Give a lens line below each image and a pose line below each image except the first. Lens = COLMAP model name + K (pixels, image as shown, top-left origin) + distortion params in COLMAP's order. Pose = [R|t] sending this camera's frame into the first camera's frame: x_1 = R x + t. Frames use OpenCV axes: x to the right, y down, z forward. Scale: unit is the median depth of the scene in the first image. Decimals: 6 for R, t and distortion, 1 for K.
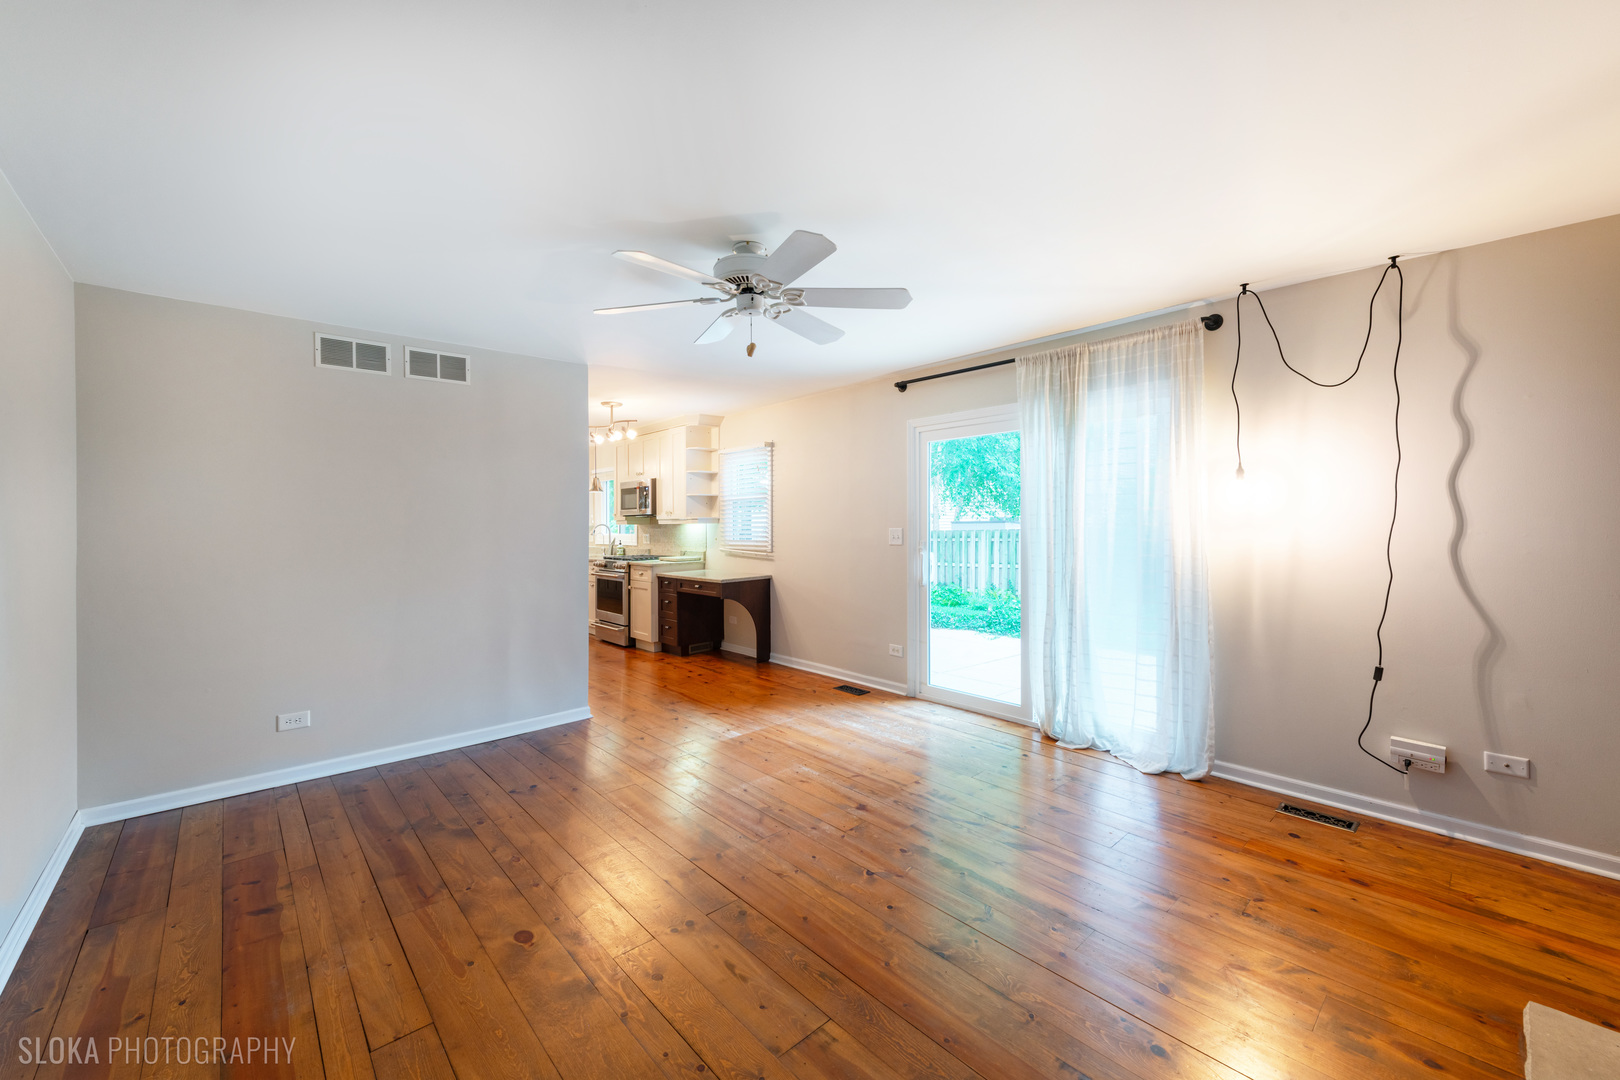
lens RADIAL K [[647.7, 0, 813.2], [0, 647.7, 523.9], [0, 0, 1]] dist [0.001166, 0.000026]
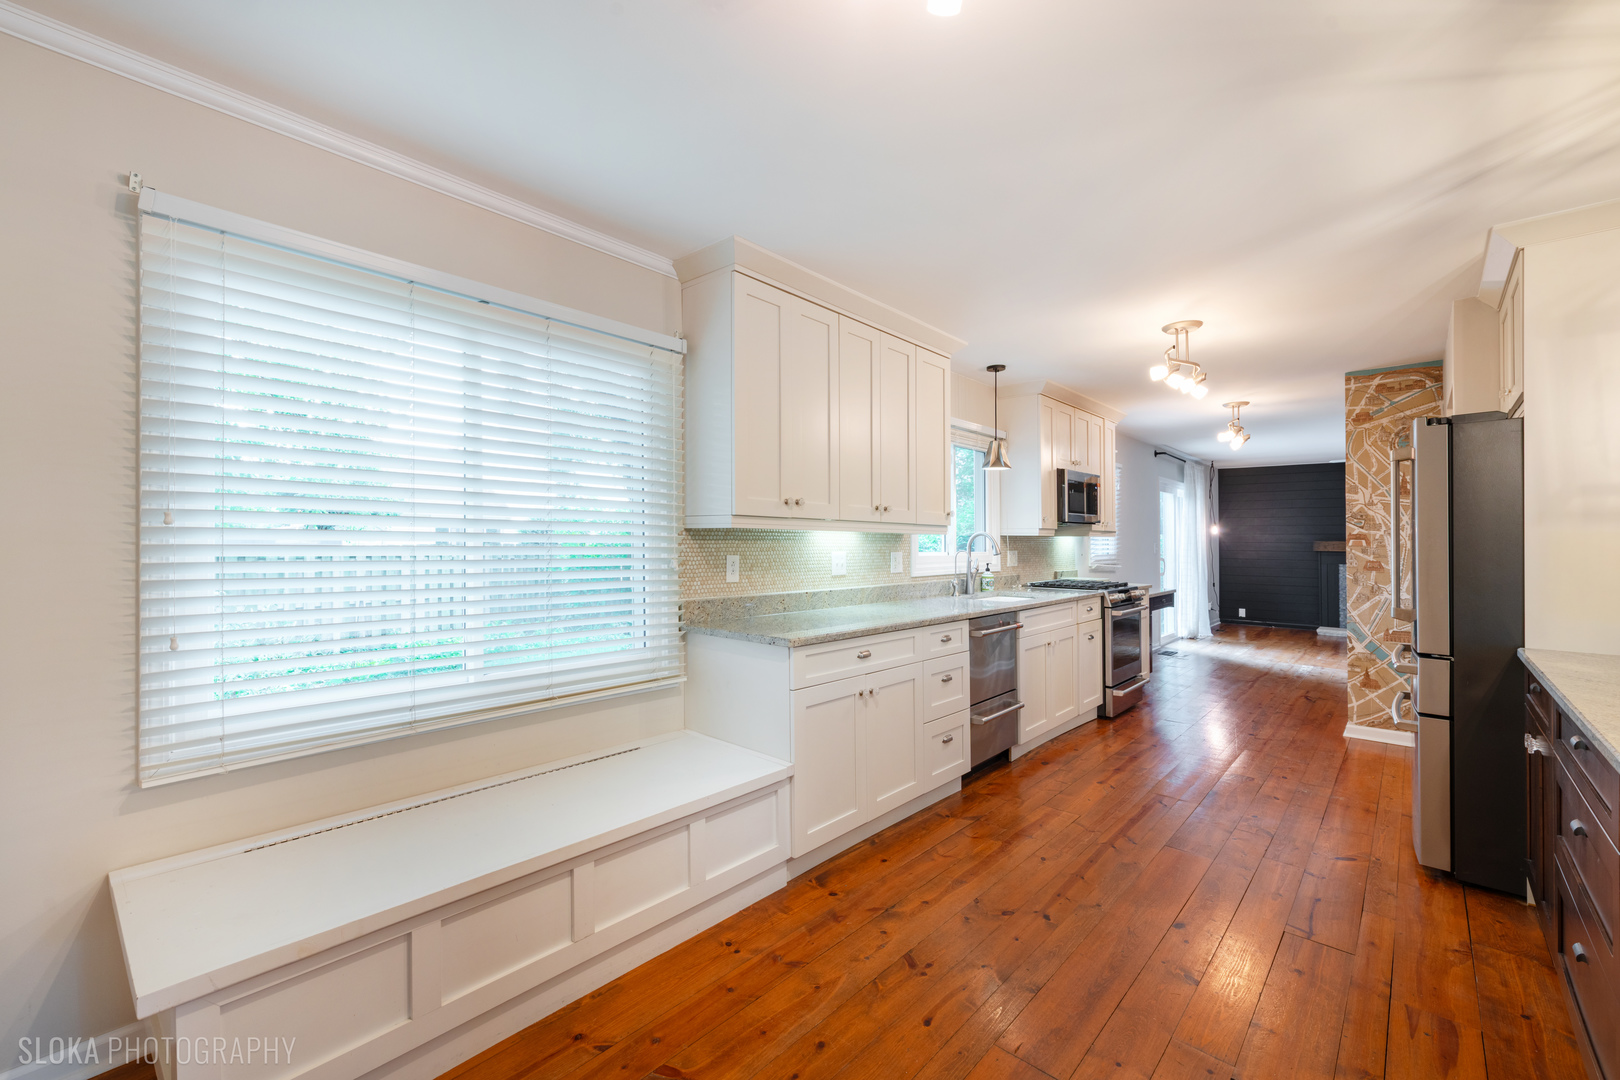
lens RADIAL K [[688.0, 0, 836.4], [0, 688.0, 543.3], [0, 0, 1]] dist [-0.000387, -0.000131]
pose [[-0.148858, -0.002212, 0.988856, -1.069722], [-0.009398, 0.999955, 0.000822, 0.011757], [-0.988814, -0.009171, -0.148872, 1.551688]]
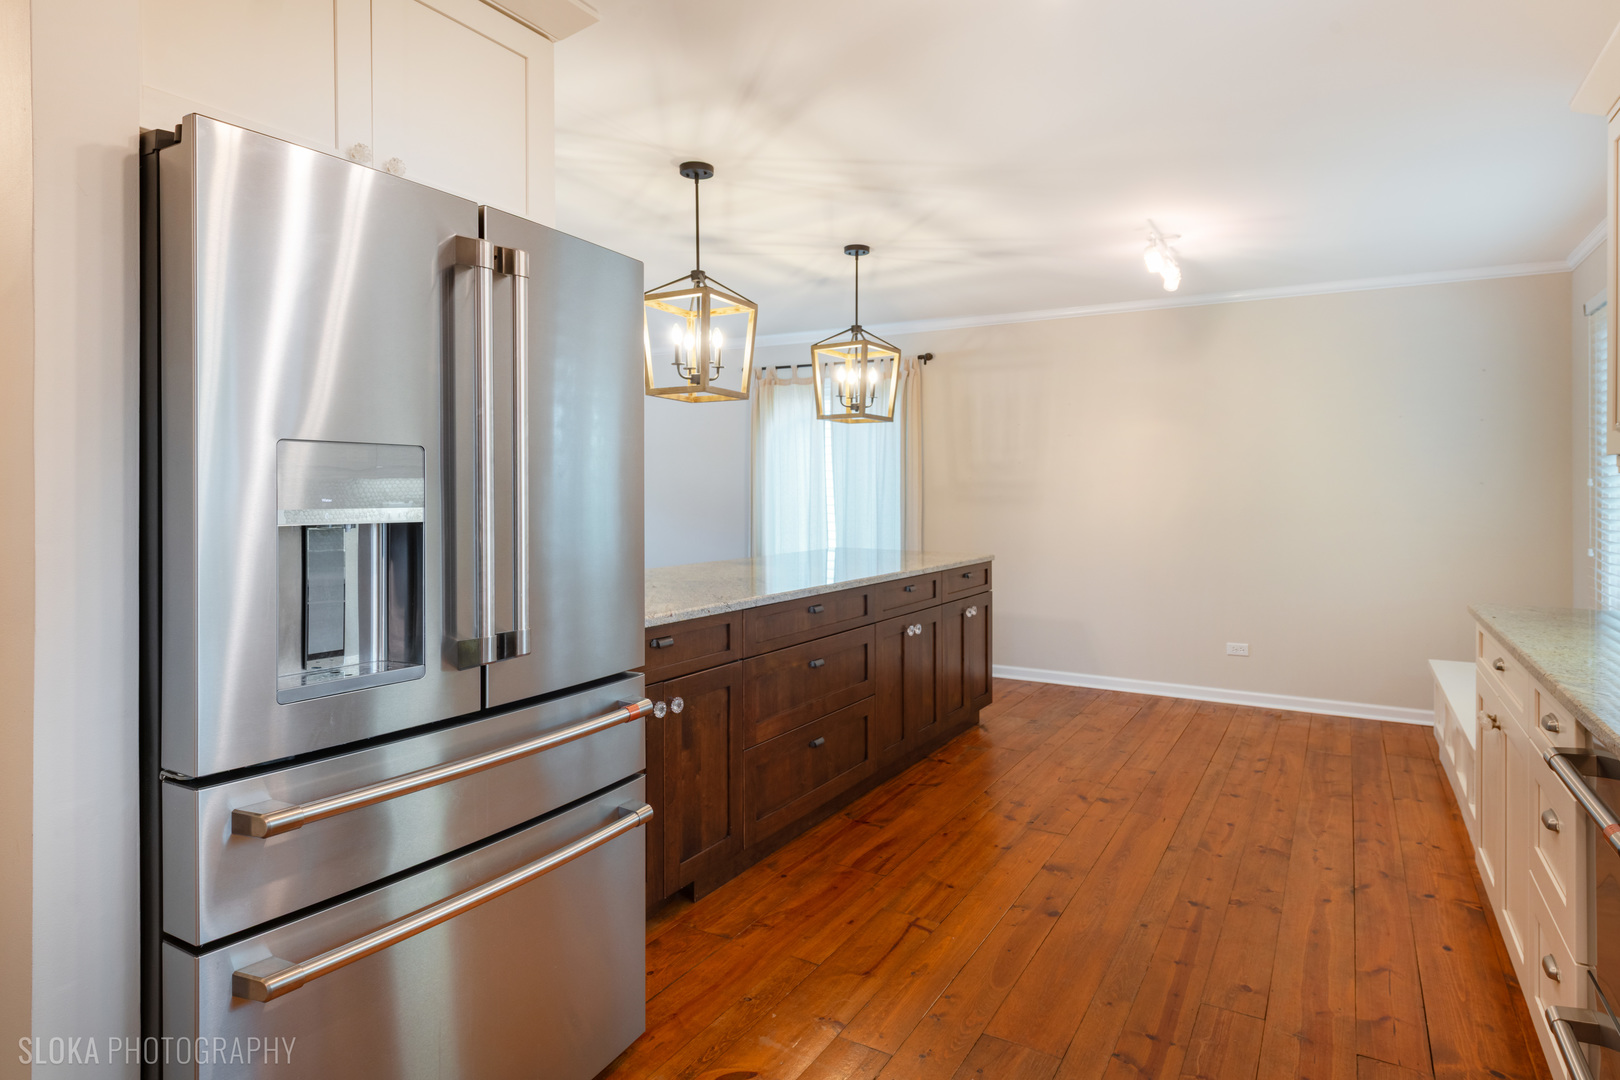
lens RADIAL K [[886.4, 0, 809.3], [0, 886.4, 478.5], [0, 0, 1]] dist [0.021749, -0.001089]
pose [[0.293121, -0.002437, -0.956072, -0.408623], [-0.003986, 0.999985, -0.003771, 0.009320], [0.956067, 0.004916, 0.293106, 1.109412]]
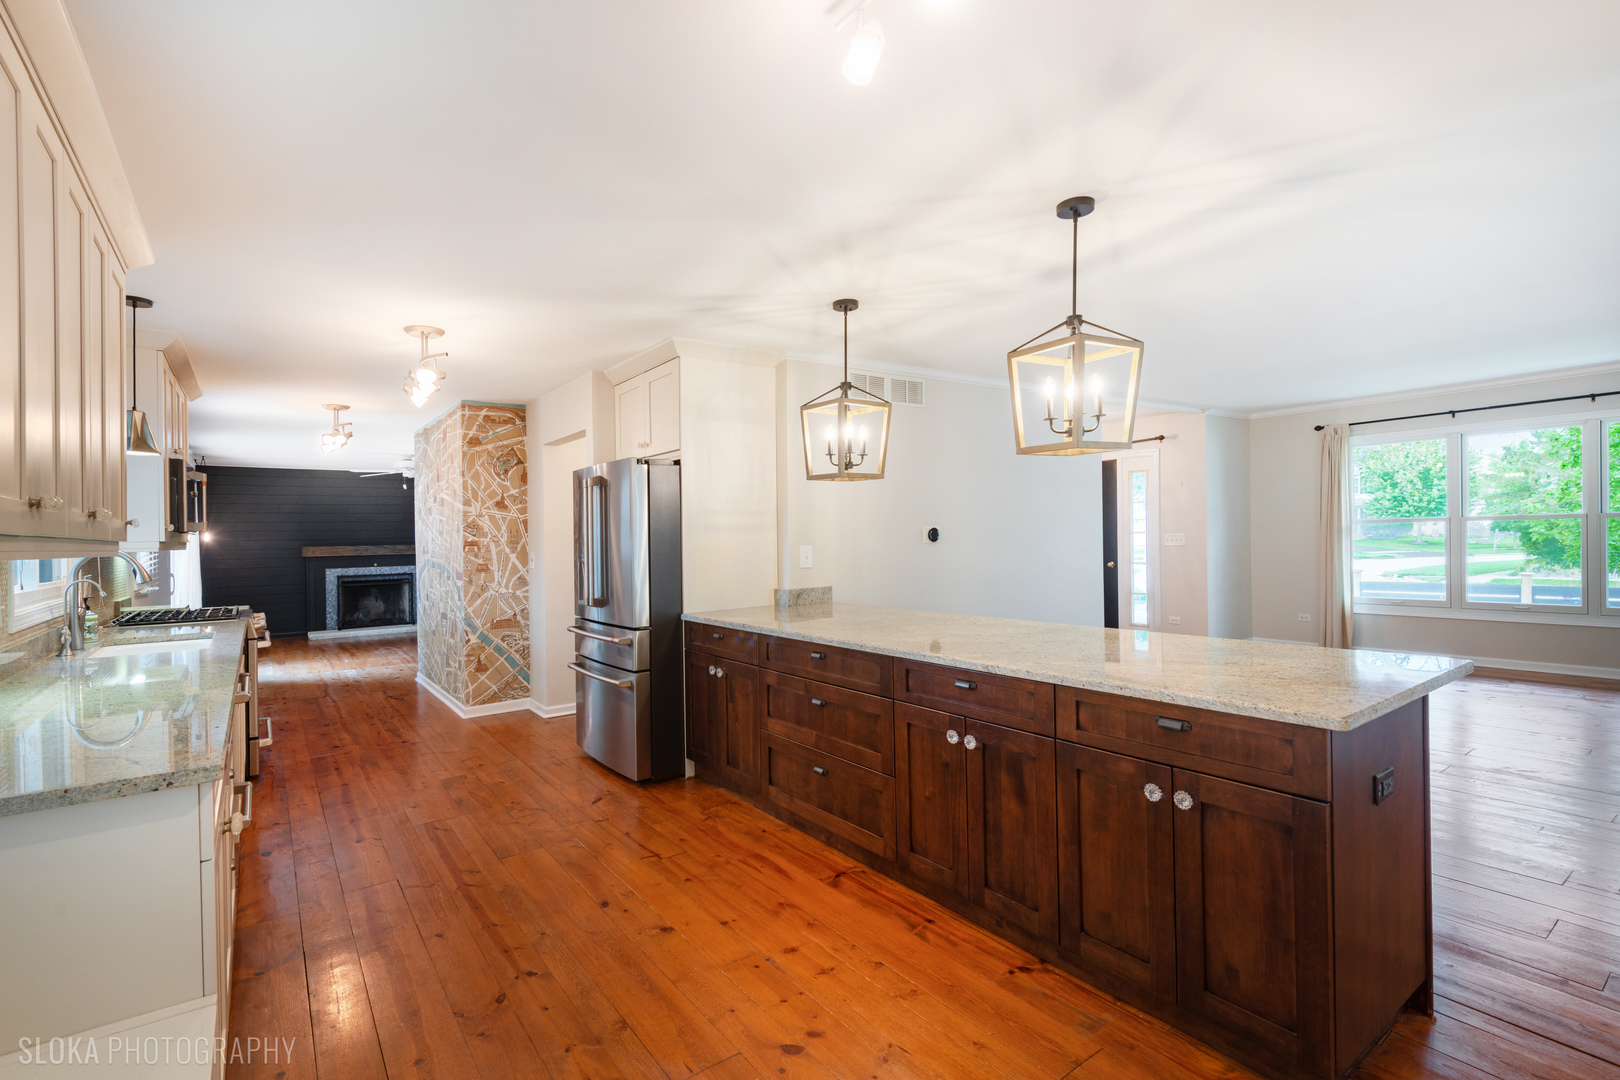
lens RADIAL K [[686.1, 0, 772.3], [0, 686.1, 539.9], [0, 0, 1]] dist [-0.001585, 0.000009]
pose [[-0.995630, 0.023438, 0.090397, -0.886020], [0.023652, 0.999719, 0.001305, 0.003920], [-0.090341, 0.003437, -0.995905, 1.693999]]
